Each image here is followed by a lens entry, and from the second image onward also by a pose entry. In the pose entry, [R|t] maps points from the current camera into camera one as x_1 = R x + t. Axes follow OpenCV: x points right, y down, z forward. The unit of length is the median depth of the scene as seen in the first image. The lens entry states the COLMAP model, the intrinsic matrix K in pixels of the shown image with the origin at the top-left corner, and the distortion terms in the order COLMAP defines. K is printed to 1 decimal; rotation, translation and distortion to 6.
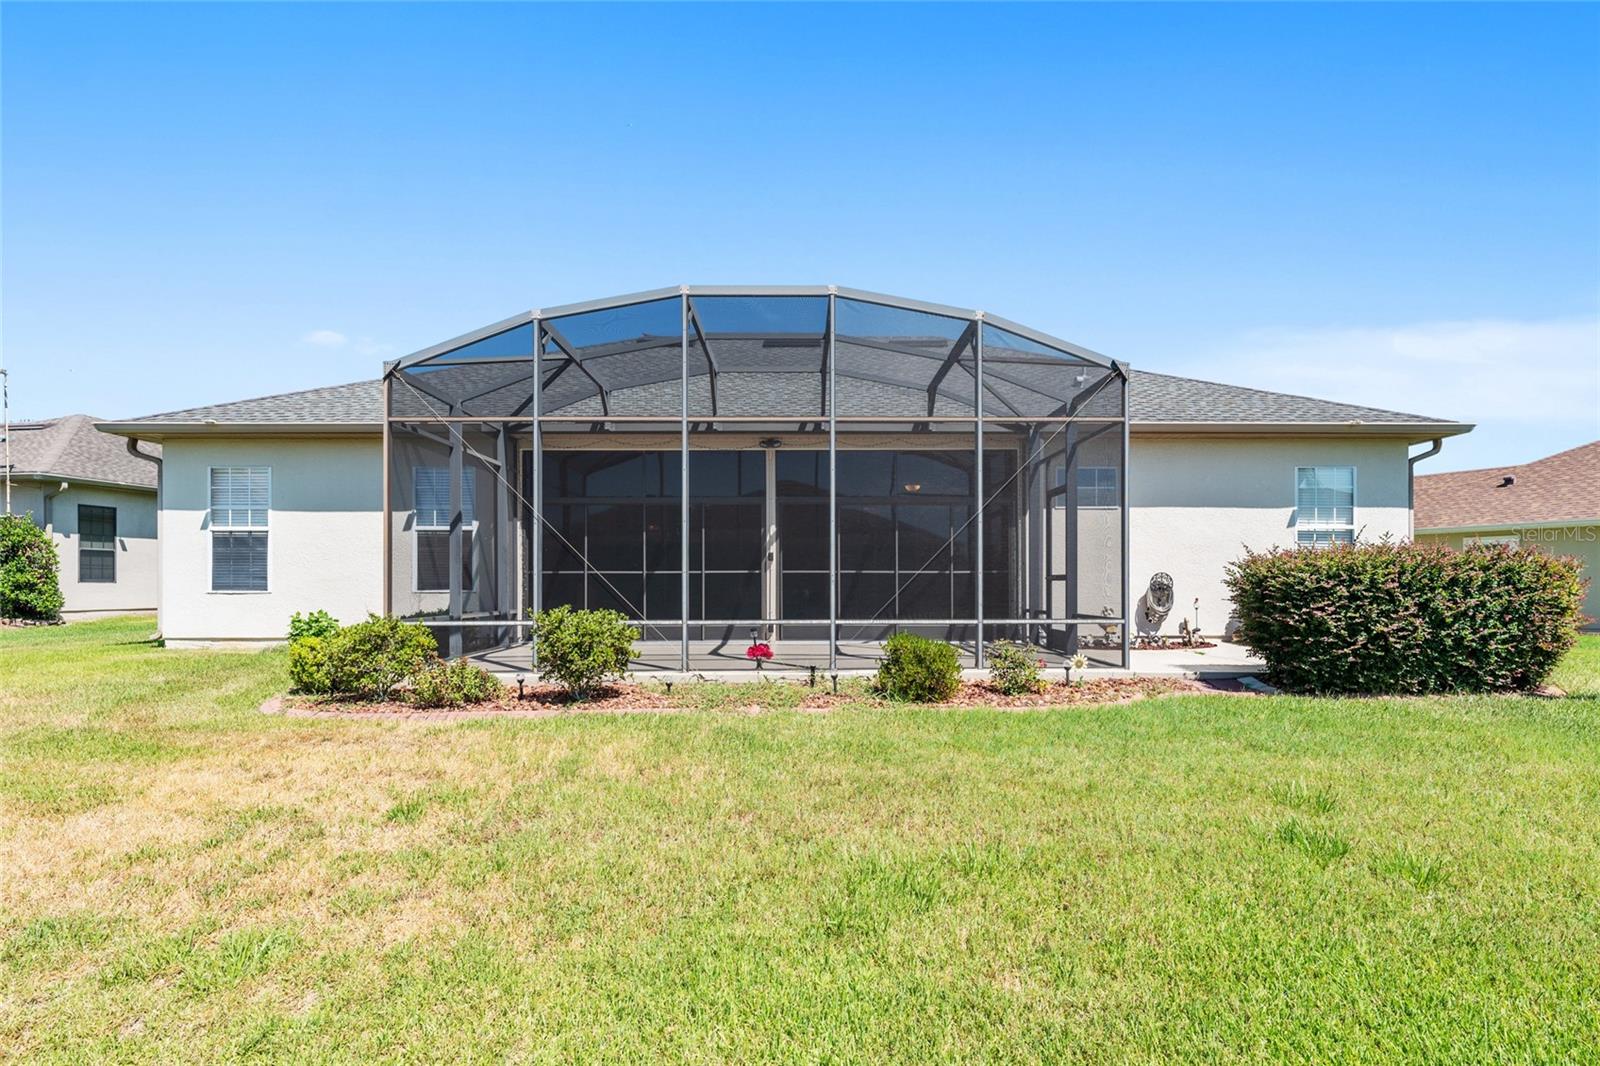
lens RADIAL K [[805.3, 0, 800.0], [0, 805.3, 549.3], [0, 0, 1]] dist [-0.001591, -0.000371]
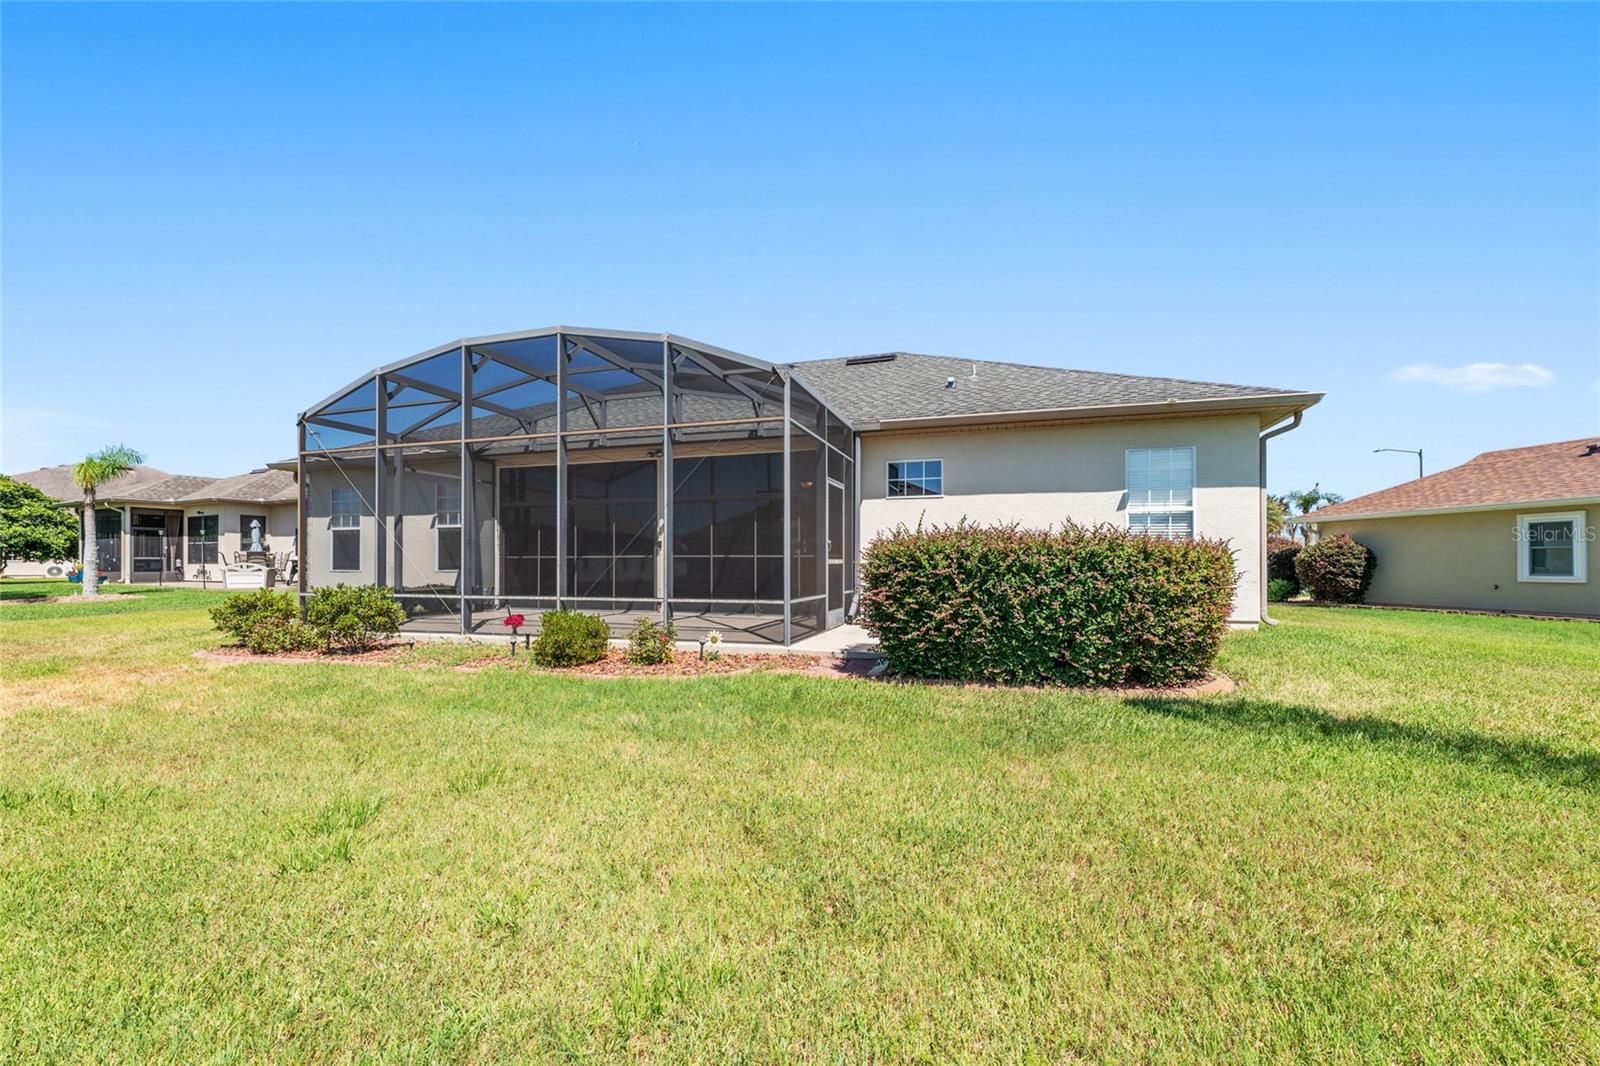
lens RADIAL K [[641.2, 0, 800.0], [0, 641.2, 533.0], [0, 0, 1]] dist [-0.001069, 0.000020]
pose [[0.951930, -0.014244, -0.305984, 0.476025], [0.012801, 0.999895, -0.006720, 0.001048], [0.306048, 0.002480, 0.952013, 0.121400]]
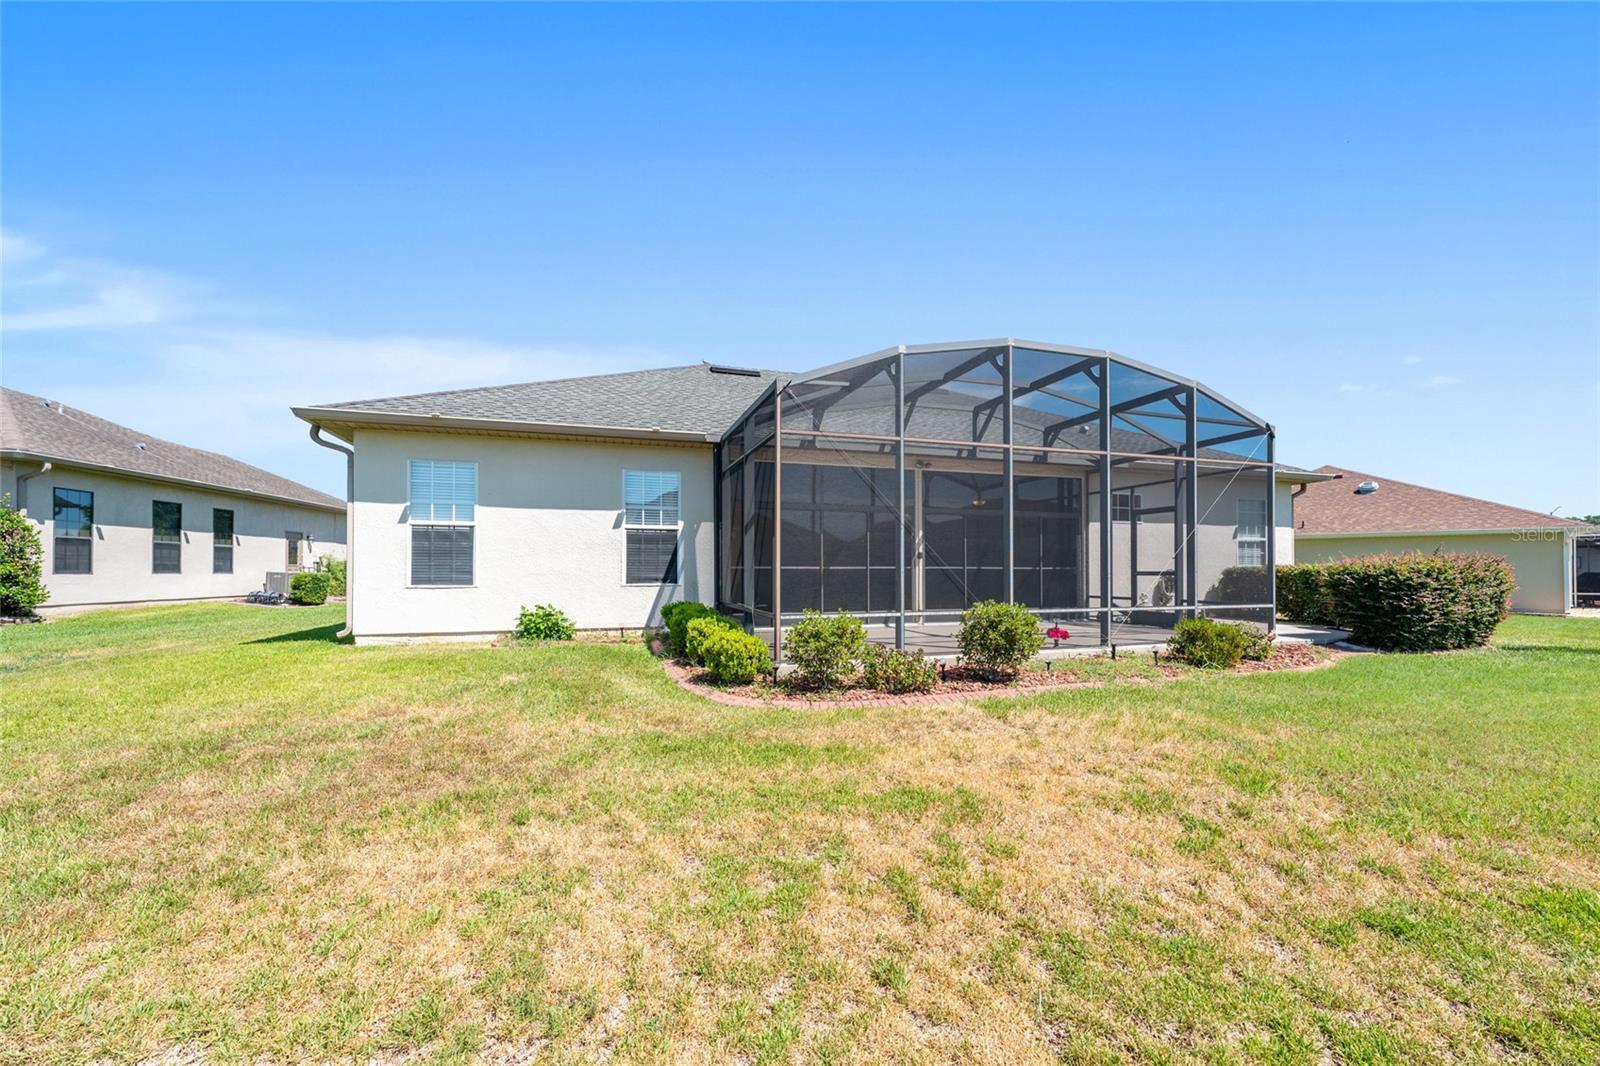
lens RADIAL K [[641.2, 0, 800.0], [0, 641.2, 533.0], [0, 0, 1]] dist [-0.001069, 0.000020]
pose [[0.955224, 0.019181, 0.295261, -0.507698], [-0.013934, 0.999706, -0.019864, -0.003421], [-0.295555, 0.014860, 0.955210, 0.108608]]
